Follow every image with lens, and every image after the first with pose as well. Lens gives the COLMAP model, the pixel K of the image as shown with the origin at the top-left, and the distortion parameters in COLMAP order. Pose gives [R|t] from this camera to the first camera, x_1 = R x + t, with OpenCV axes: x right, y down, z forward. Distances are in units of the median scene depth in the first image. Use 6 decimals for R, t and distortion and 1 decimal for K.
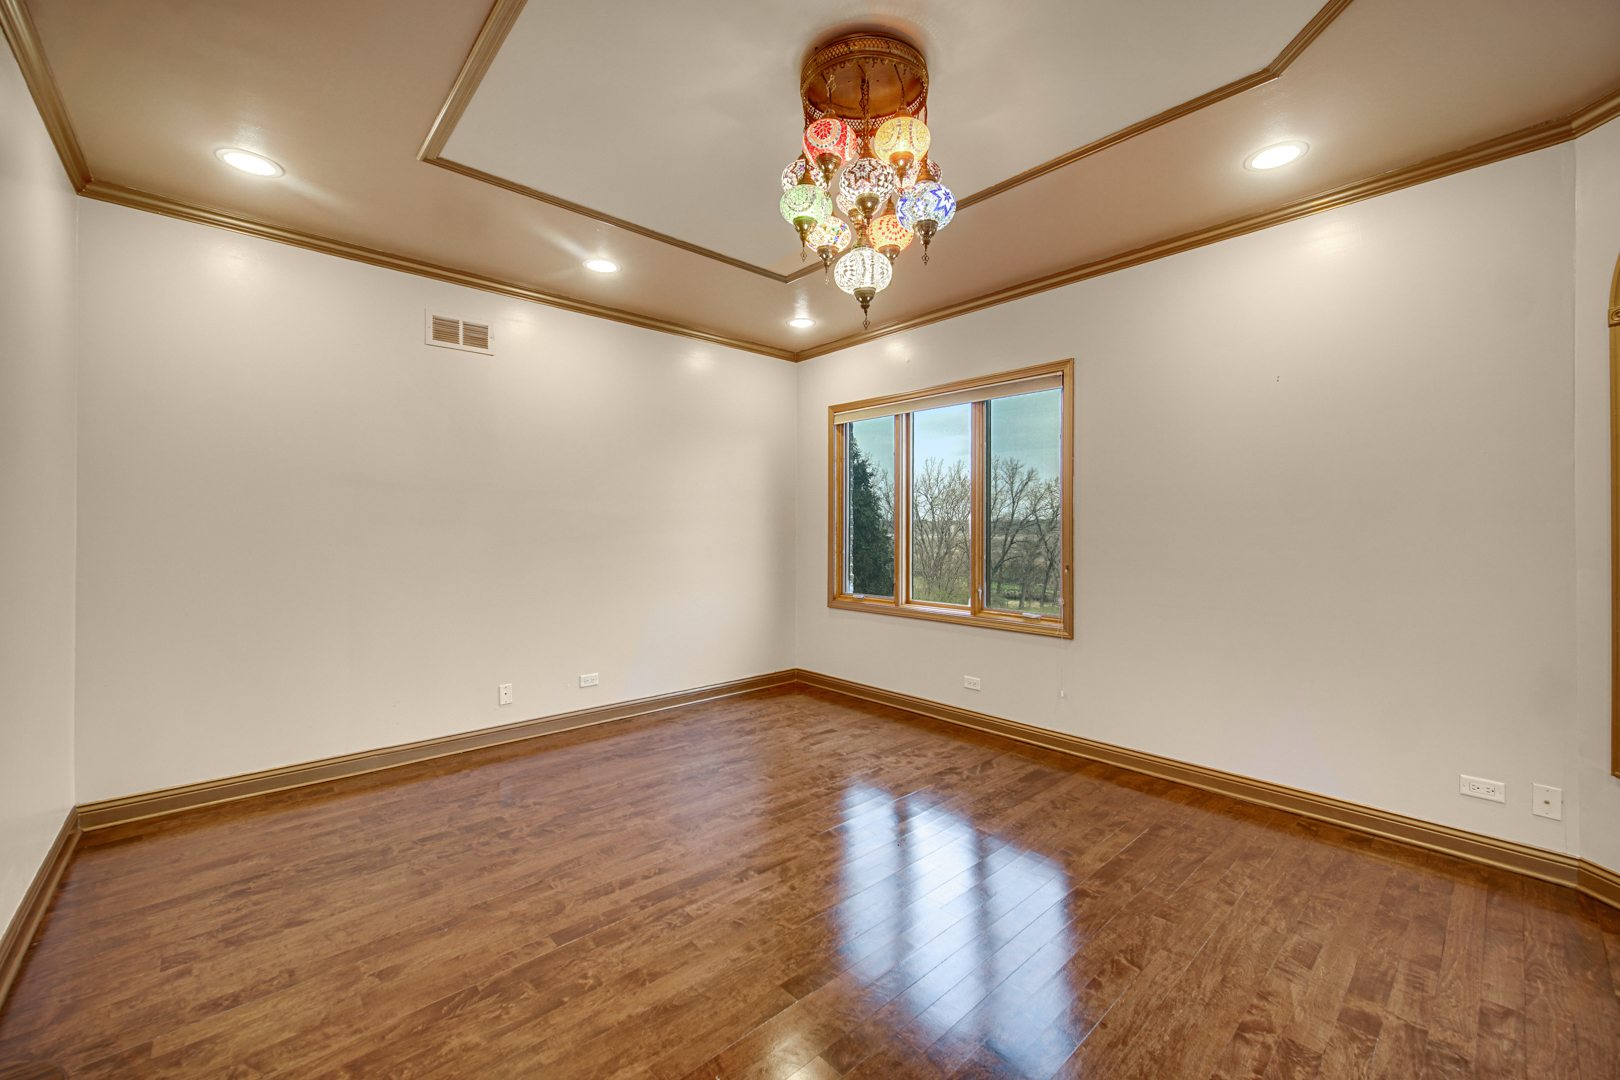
lens RADIAL K [[642.7, 0, 816.8], [0, 642.7, 526.1], [0, 0, 1]] dist [-0.014535, 0.000525]
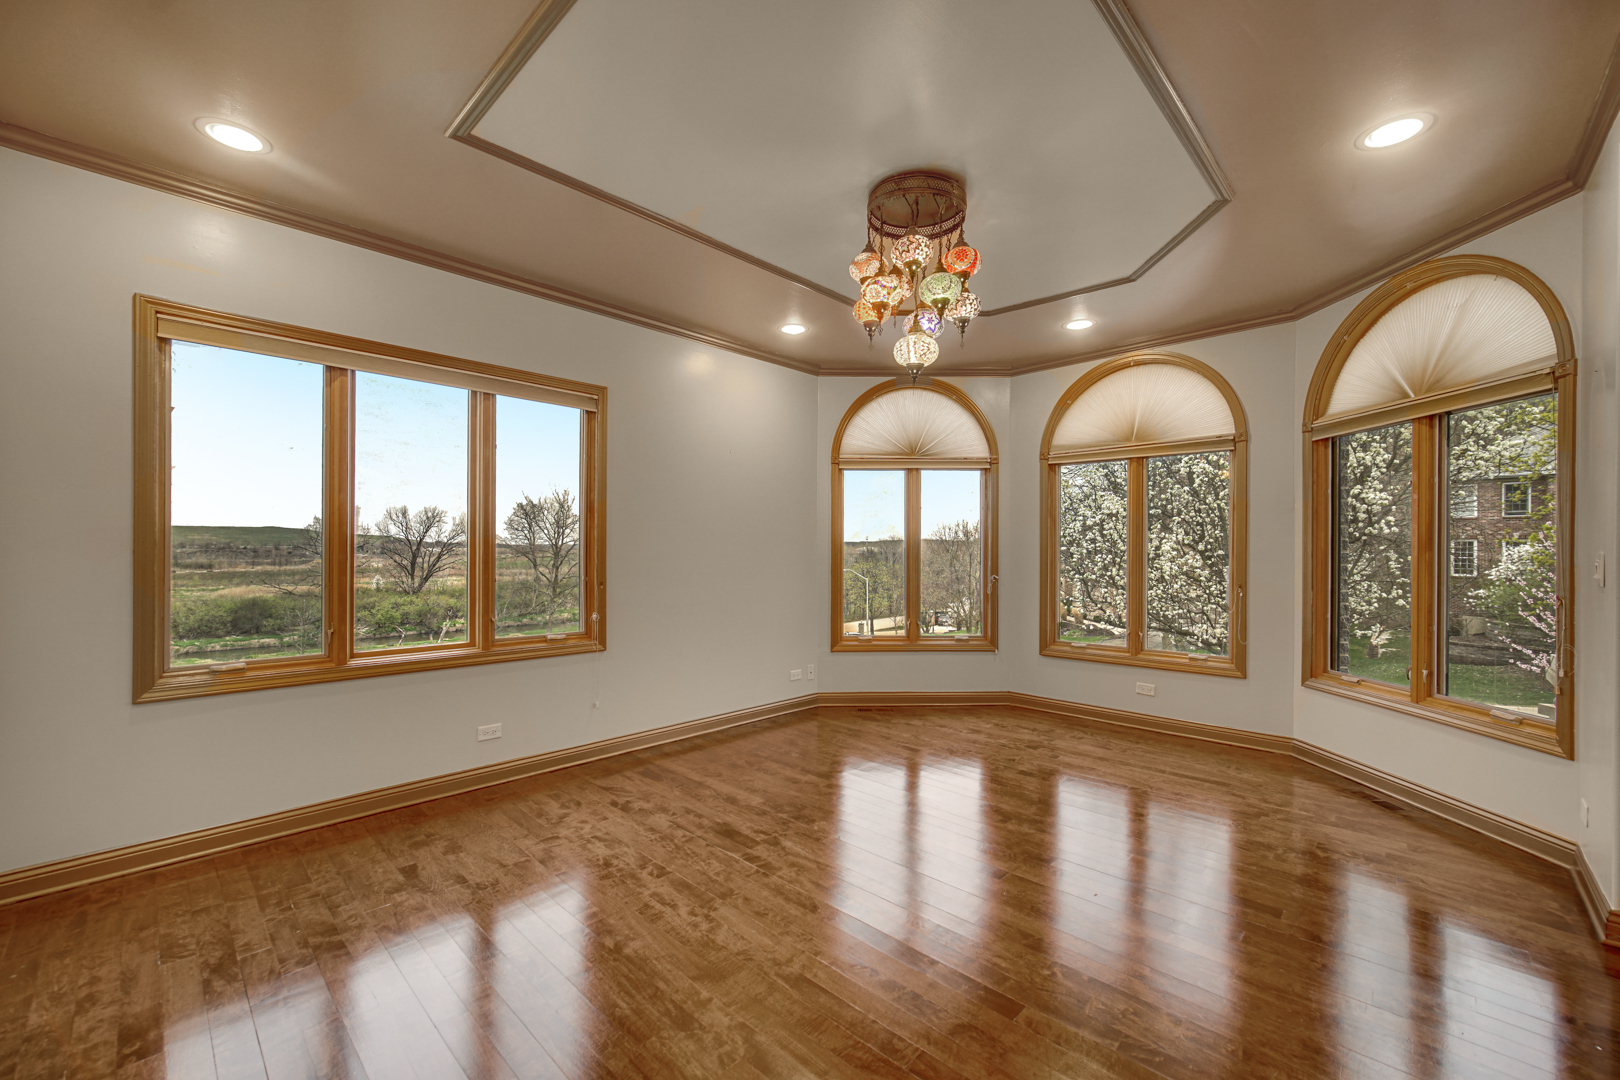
lens RADIAL K [[642.7, 0, 801.5], [0, 642.7, 546.6], [0, 0, 1]] dist [-0.014535, 0.000525]
pose [[-0.039125, 0.003819, 0.999227, -0.684756], [-0.005017, 0.999979, -0.004018, 0.005861], [-0.999222, -0.005170, -0.039105, 0.714352]]
